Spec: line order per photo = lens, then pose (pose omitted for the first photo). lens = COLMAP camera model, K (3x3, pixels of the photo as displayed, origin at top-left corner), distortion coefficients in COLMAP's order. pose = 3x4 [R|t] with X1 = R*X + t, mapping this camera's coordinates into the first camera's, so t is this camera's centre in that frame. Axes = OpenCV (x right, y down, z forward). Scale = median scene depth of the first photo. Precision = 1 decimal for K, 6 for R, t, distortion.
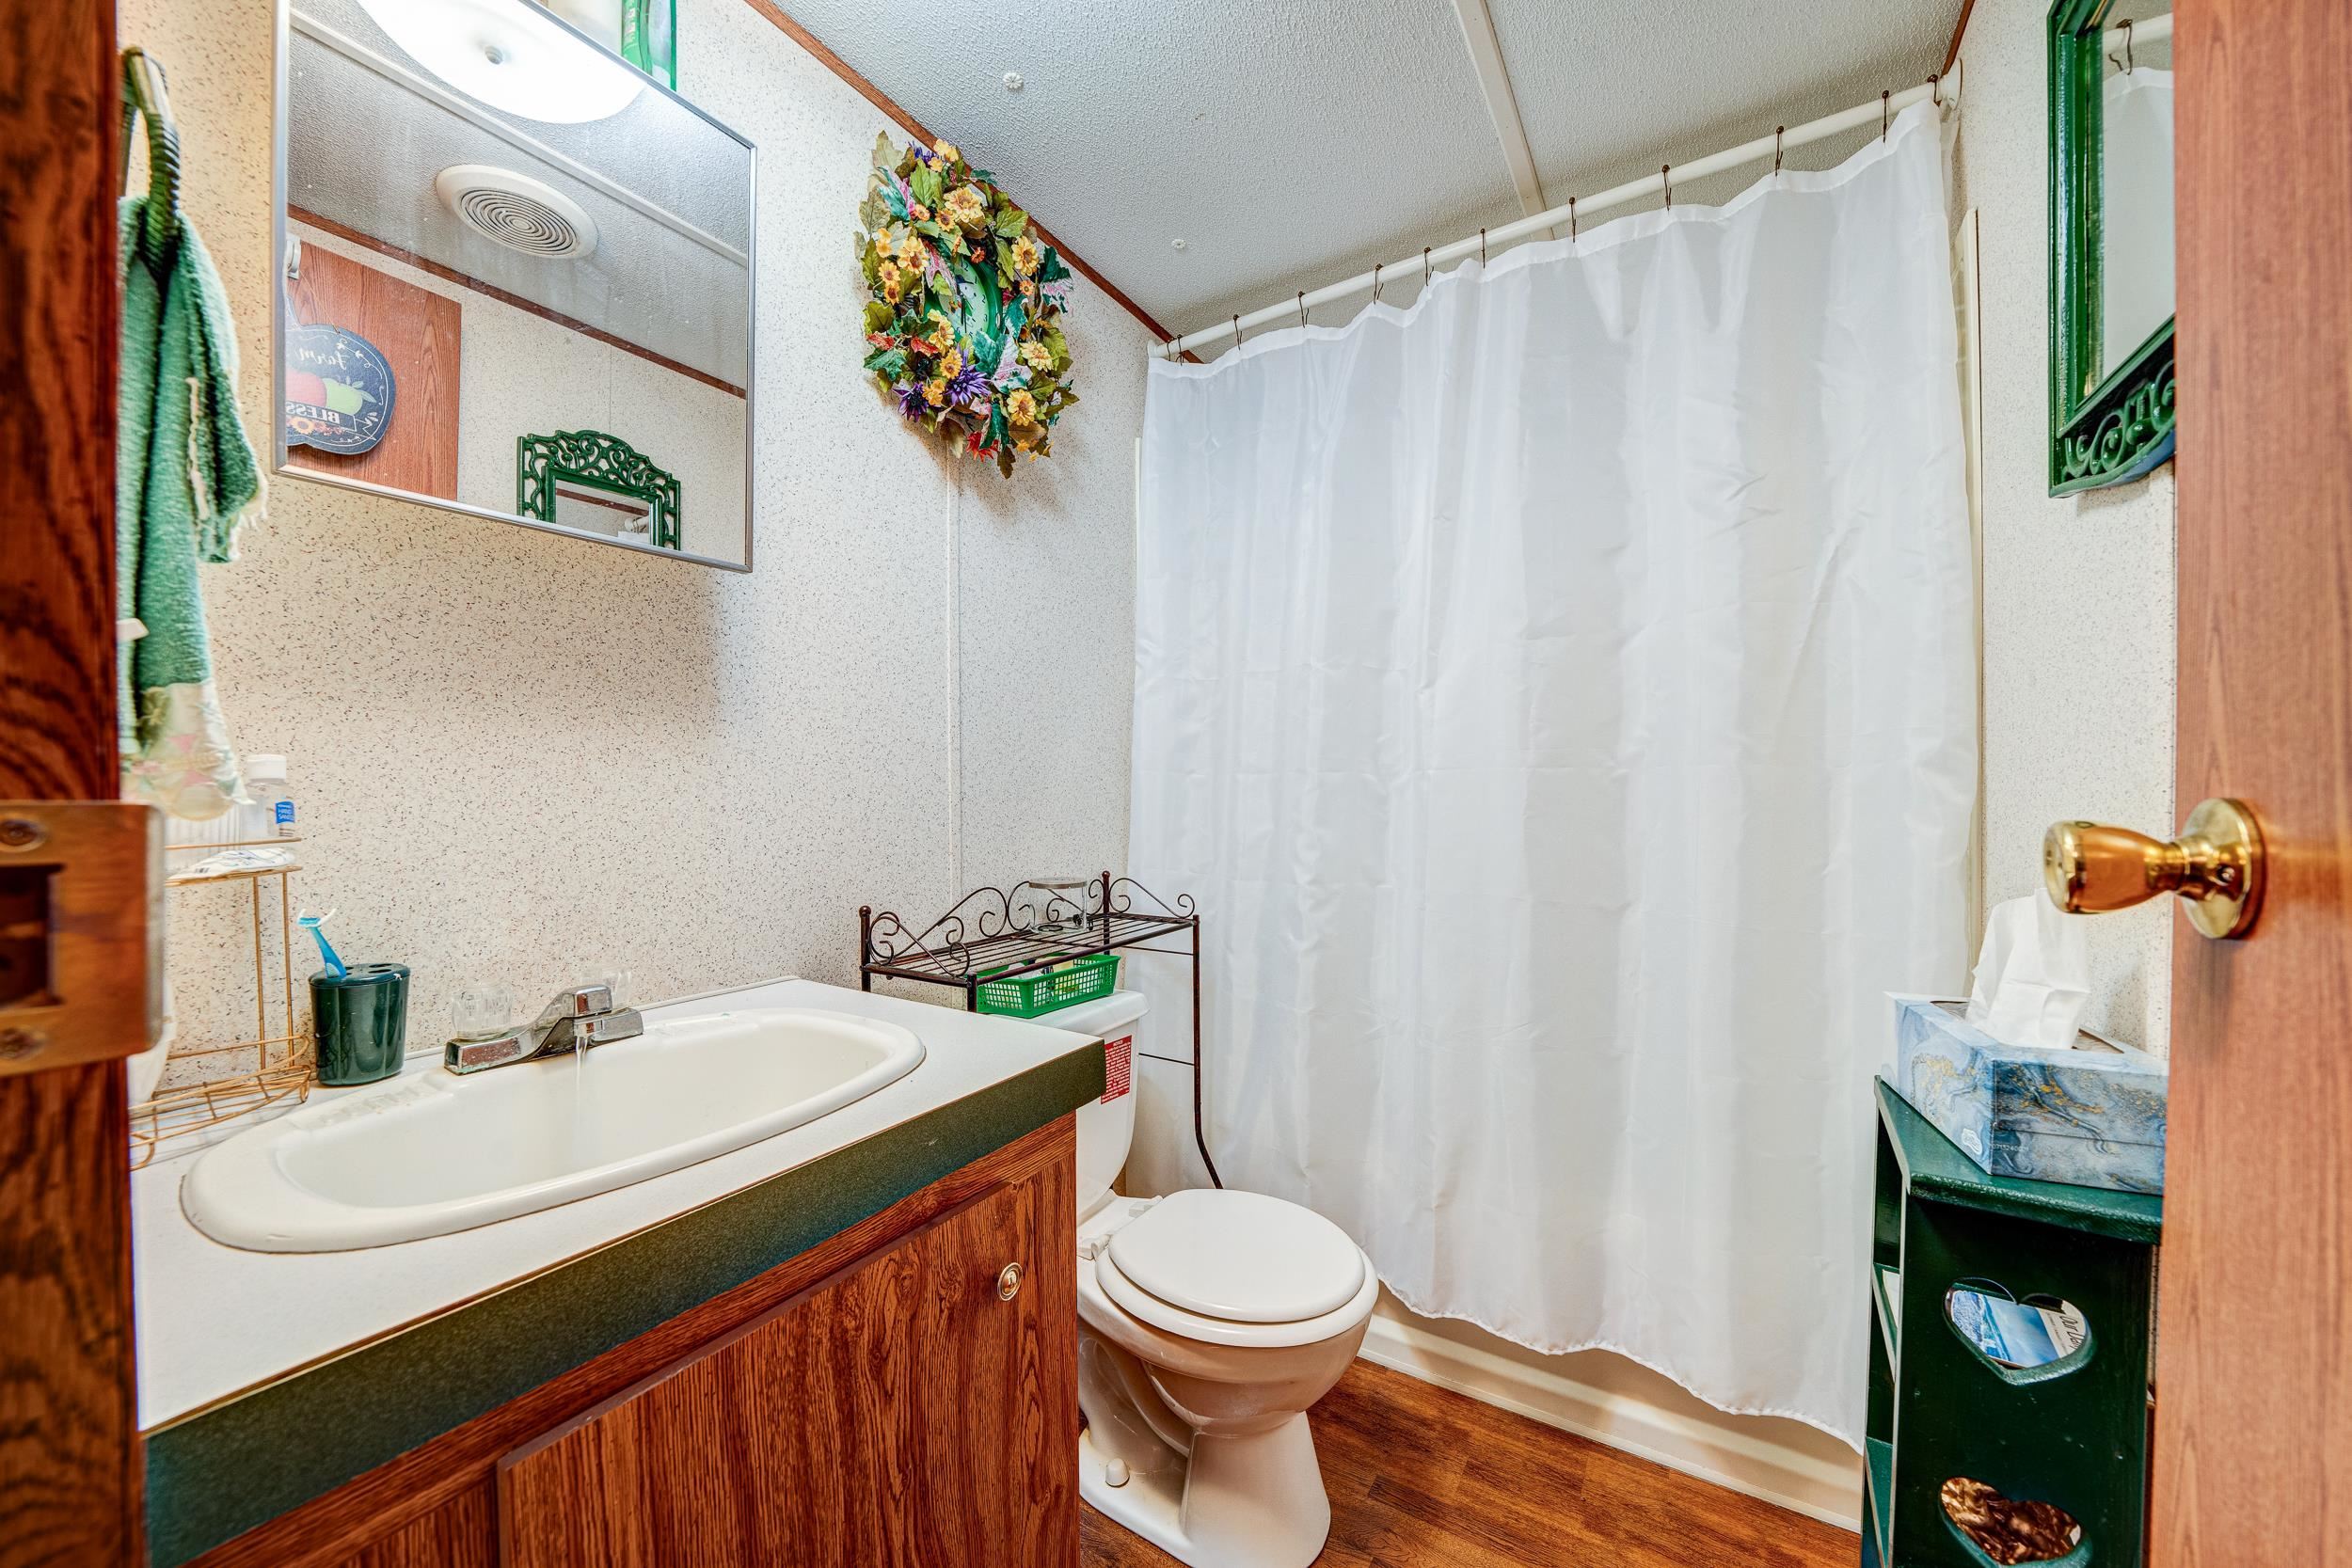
lens RADIAL K [[822.7, 0, 1177.9], [0, 822.7, 789.5], [0, 0, 1]] dist [-0.023340, 0.001781]
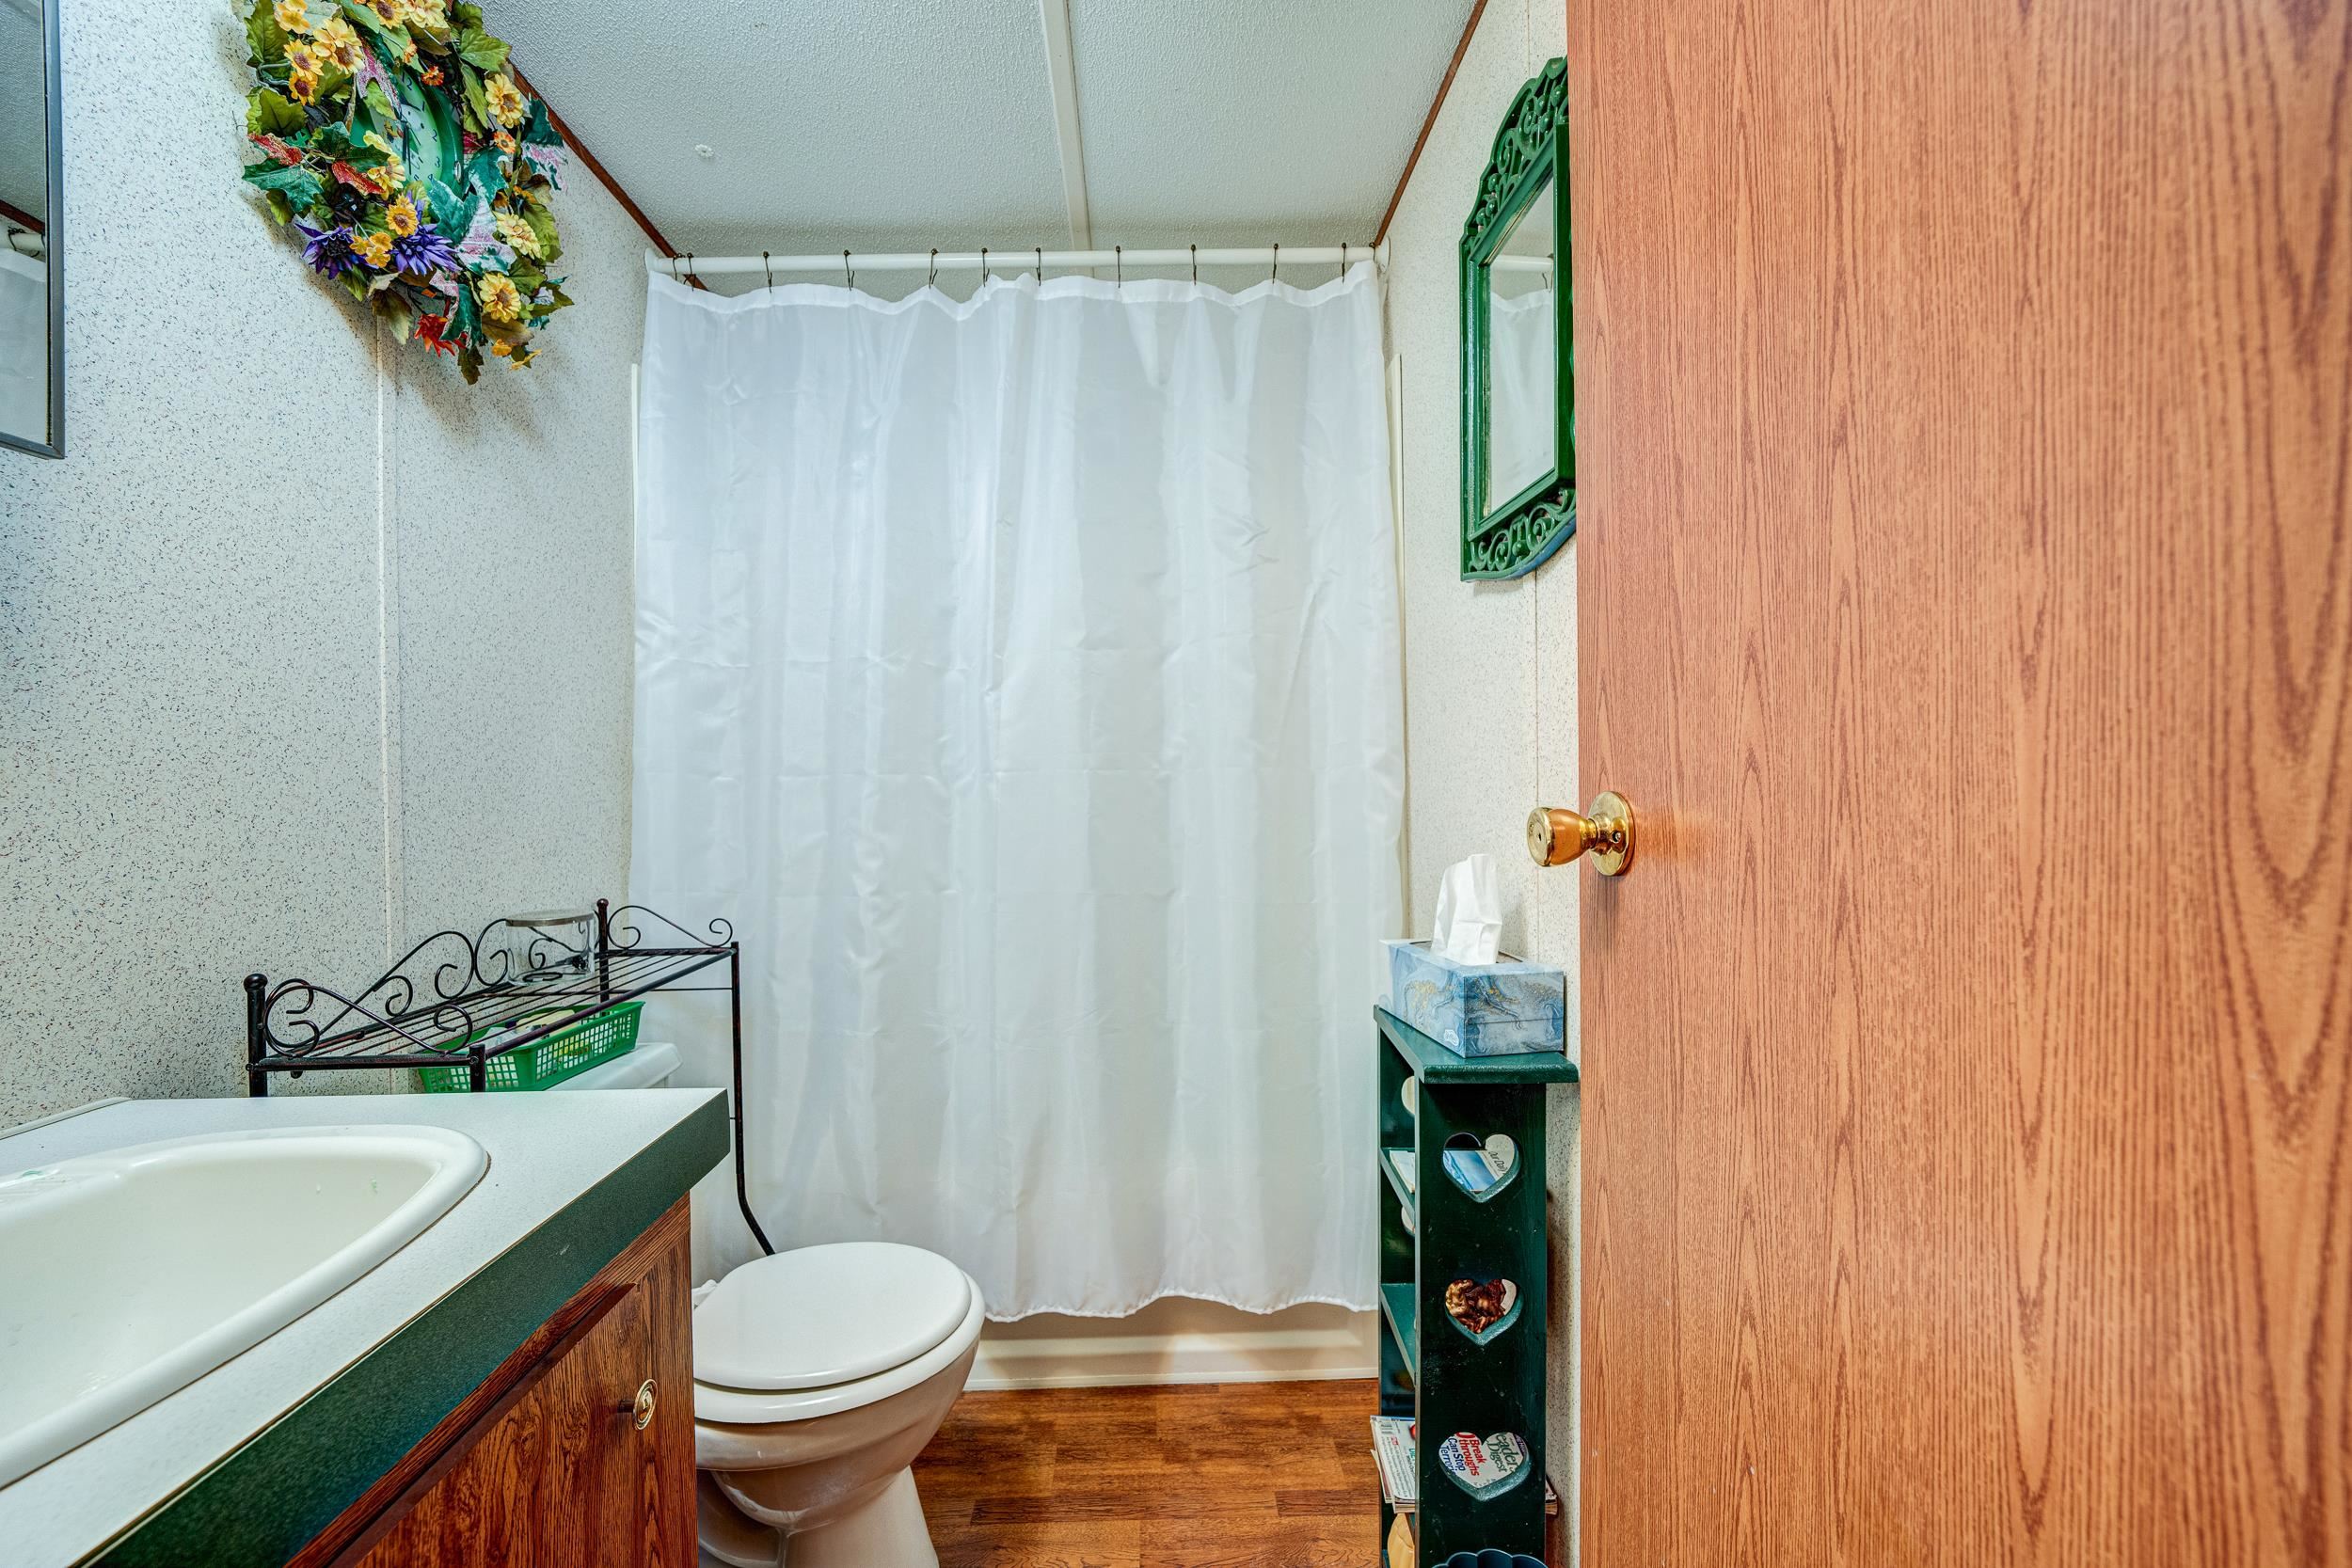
lens RADIAL K [[864.3, 0, 1179.5], [0, 864.3, 778.5], [0, 0, 1]] dist [-0.013901, 0.001759]
pose [[0.838669, -0.004469, 0.544623, -0.107230], [0.012487, 0.999861, -0.011024, -0.001764], [-0.544498, 0.016046, 0.838608, -0.006622]]
